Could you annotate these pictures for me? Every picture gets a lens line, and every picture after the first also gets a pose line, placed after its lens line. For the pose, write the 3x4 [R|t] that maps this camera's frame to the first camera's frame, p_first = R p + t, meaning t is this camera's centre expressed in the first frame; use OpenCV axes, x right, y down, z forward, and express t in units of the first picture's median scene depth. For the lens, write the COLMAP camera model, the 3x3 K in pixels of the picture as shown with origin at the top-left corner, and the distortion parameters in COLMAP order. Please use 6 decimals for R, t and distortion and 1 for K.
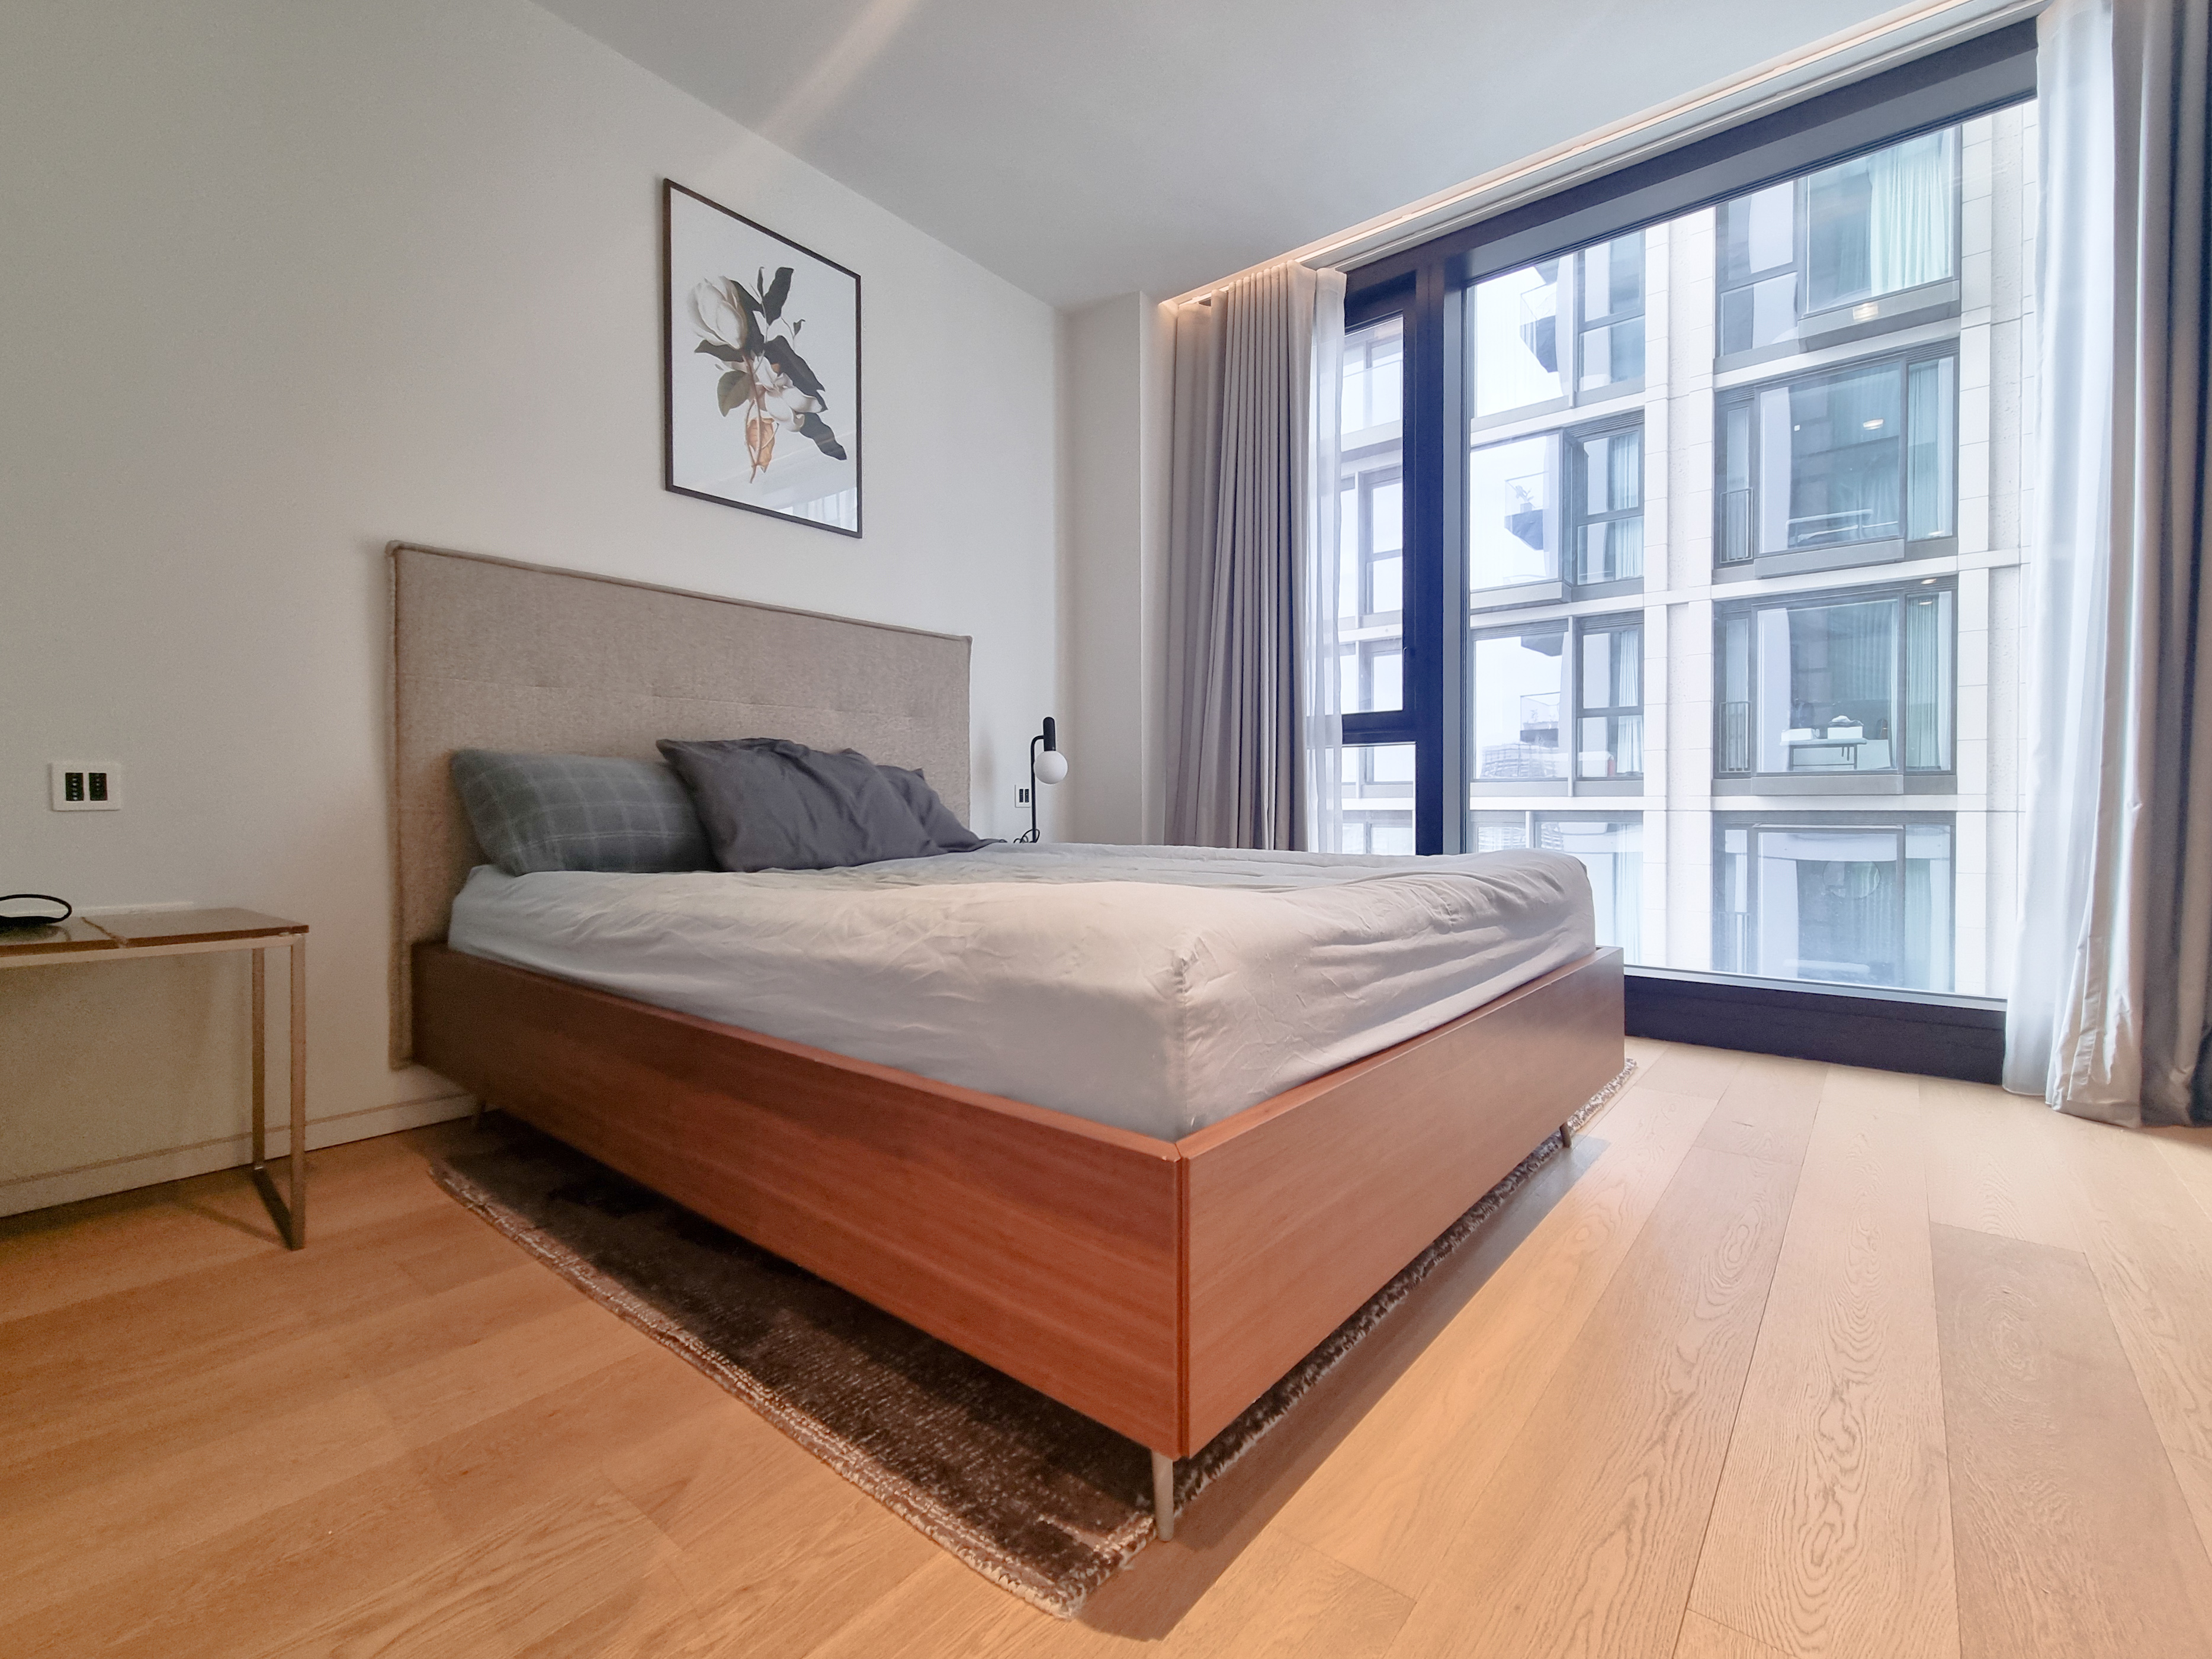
lens RADIAL K [[975.1, 0, 1106.0], [0, 975.1, 829.5], [0, 0, 1]] dist [-0.002417, -0.002285]
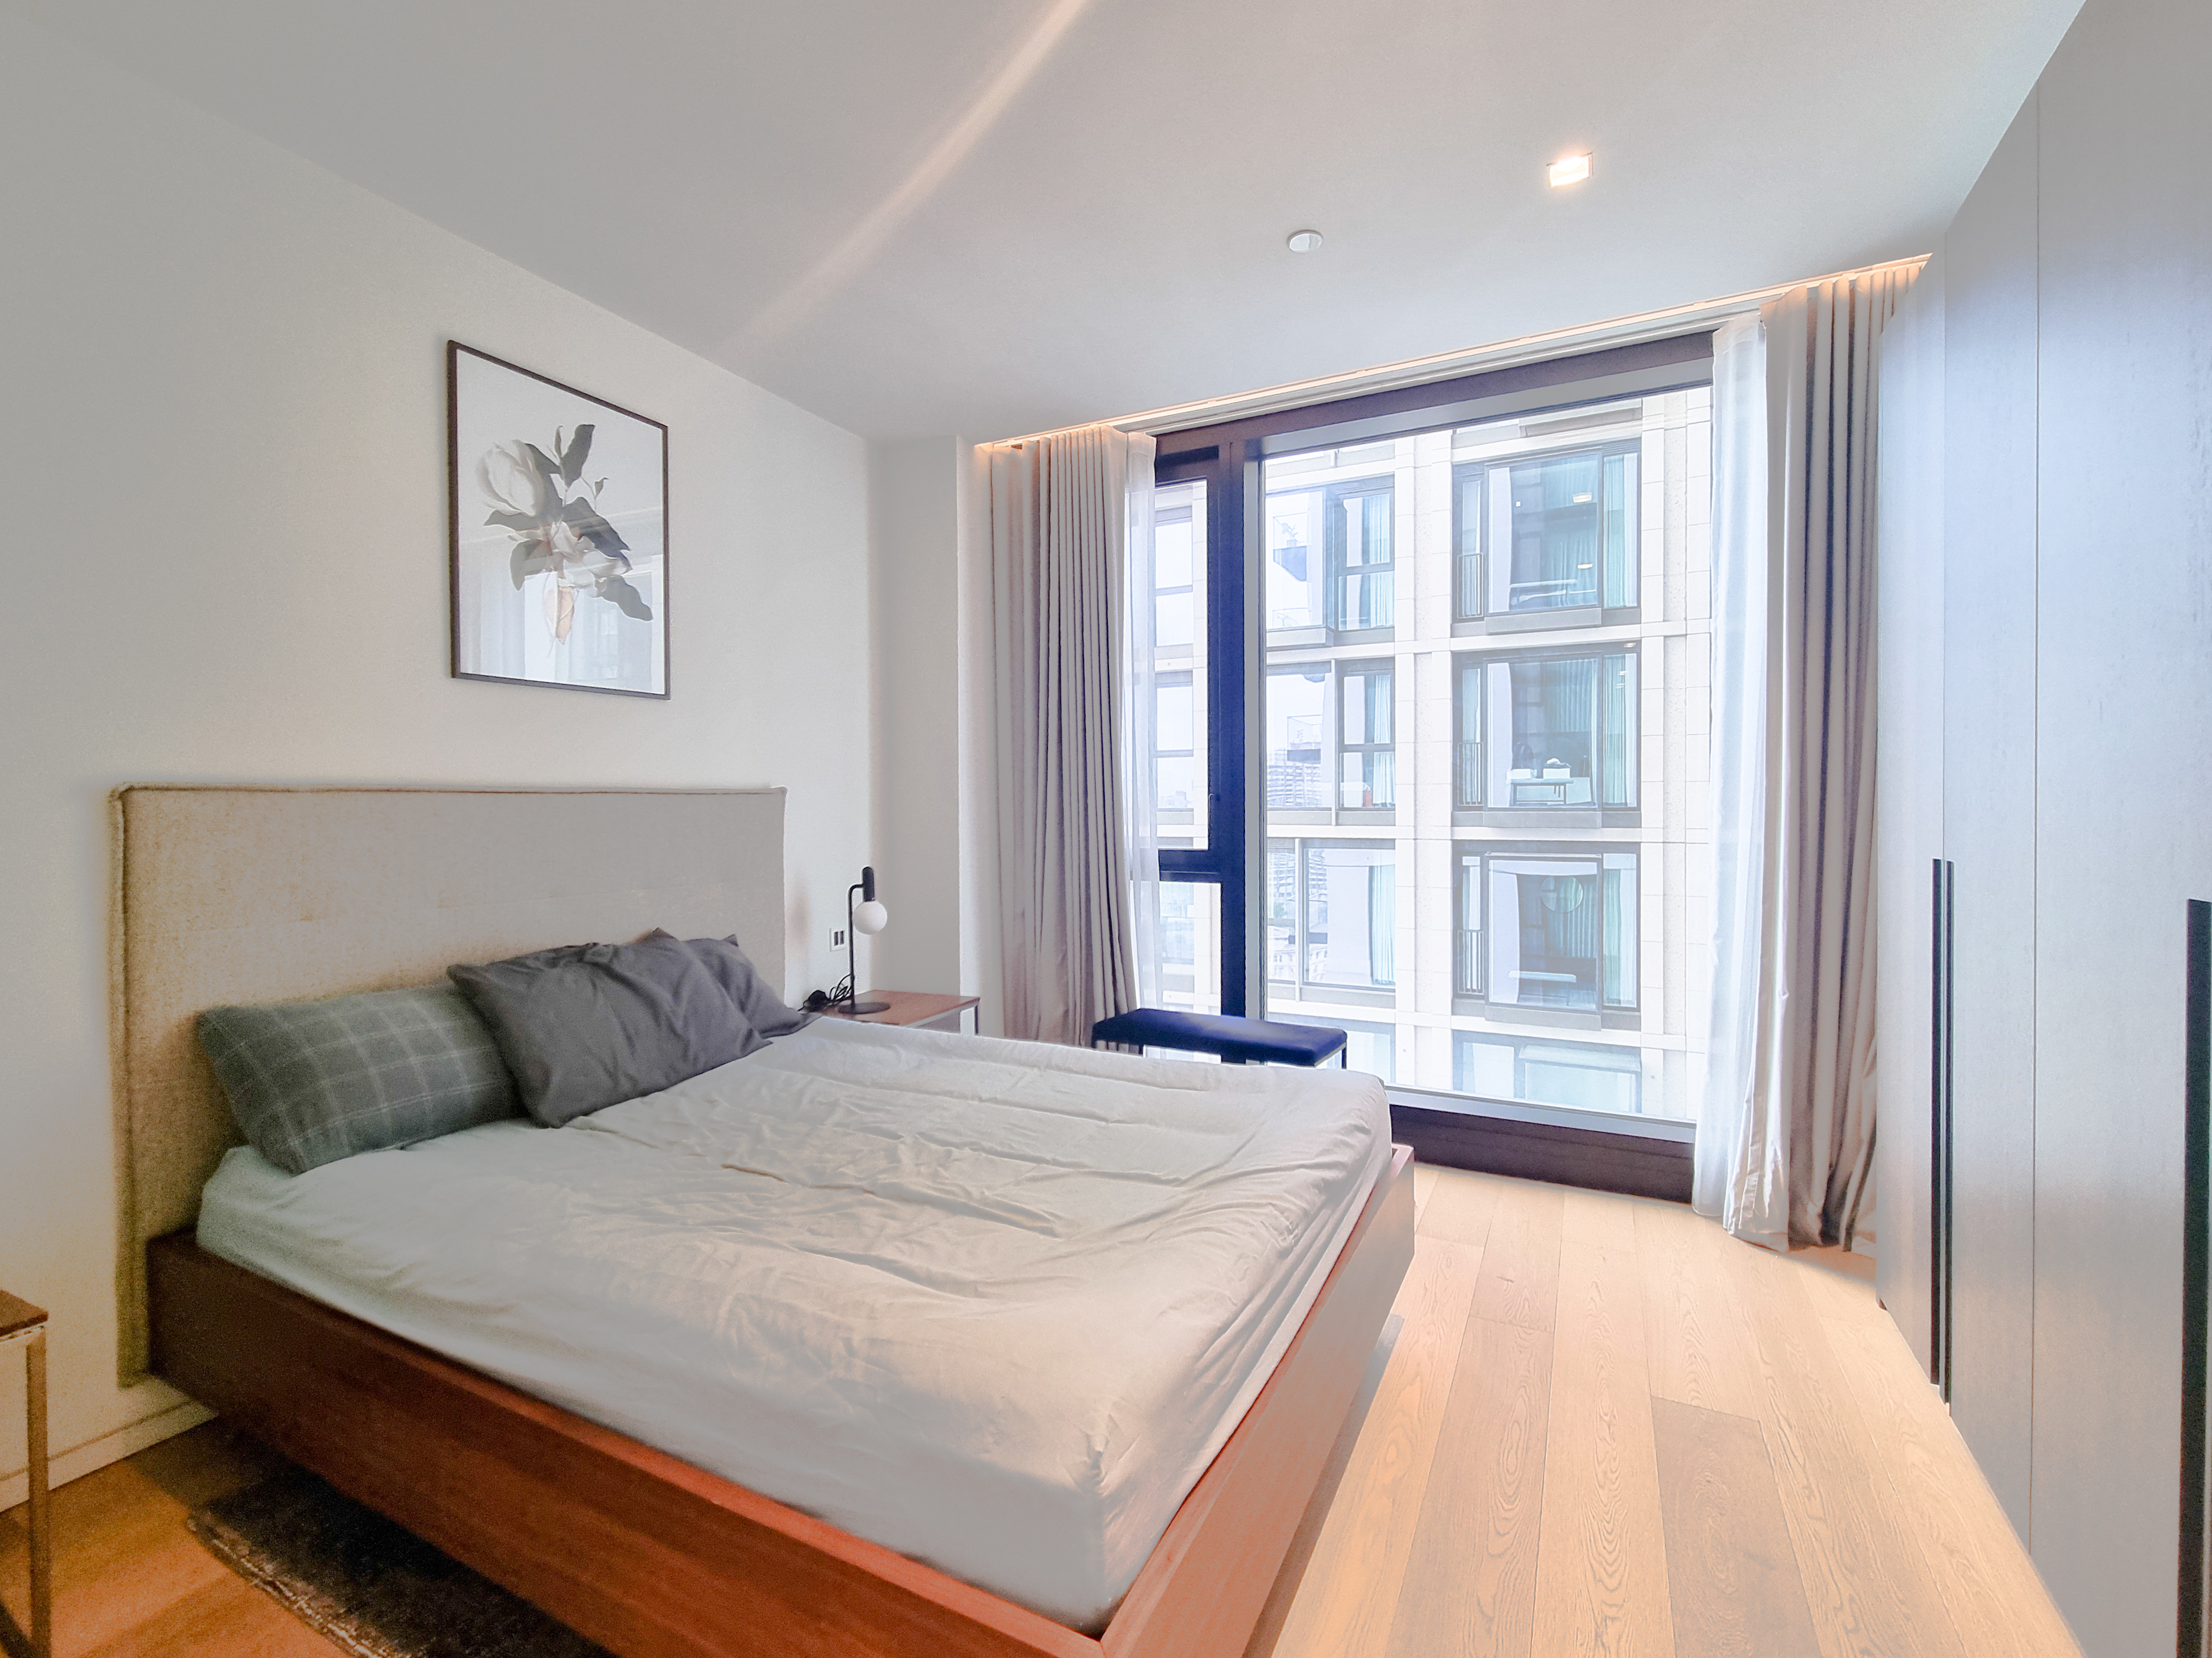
lens RADIAL K [[979.7, 0, 1106.0], [0, 979.7, 829.0], [0, 0, 1]] dist [-0.008526, 0.000134]
pose [[0.975668, -0.005849, 0.219173, -0.049196], [0.006194, 0.999980, -0.000889, -0.184538], [-0.219164, 0.002225, 0.975686, -0.026476]]
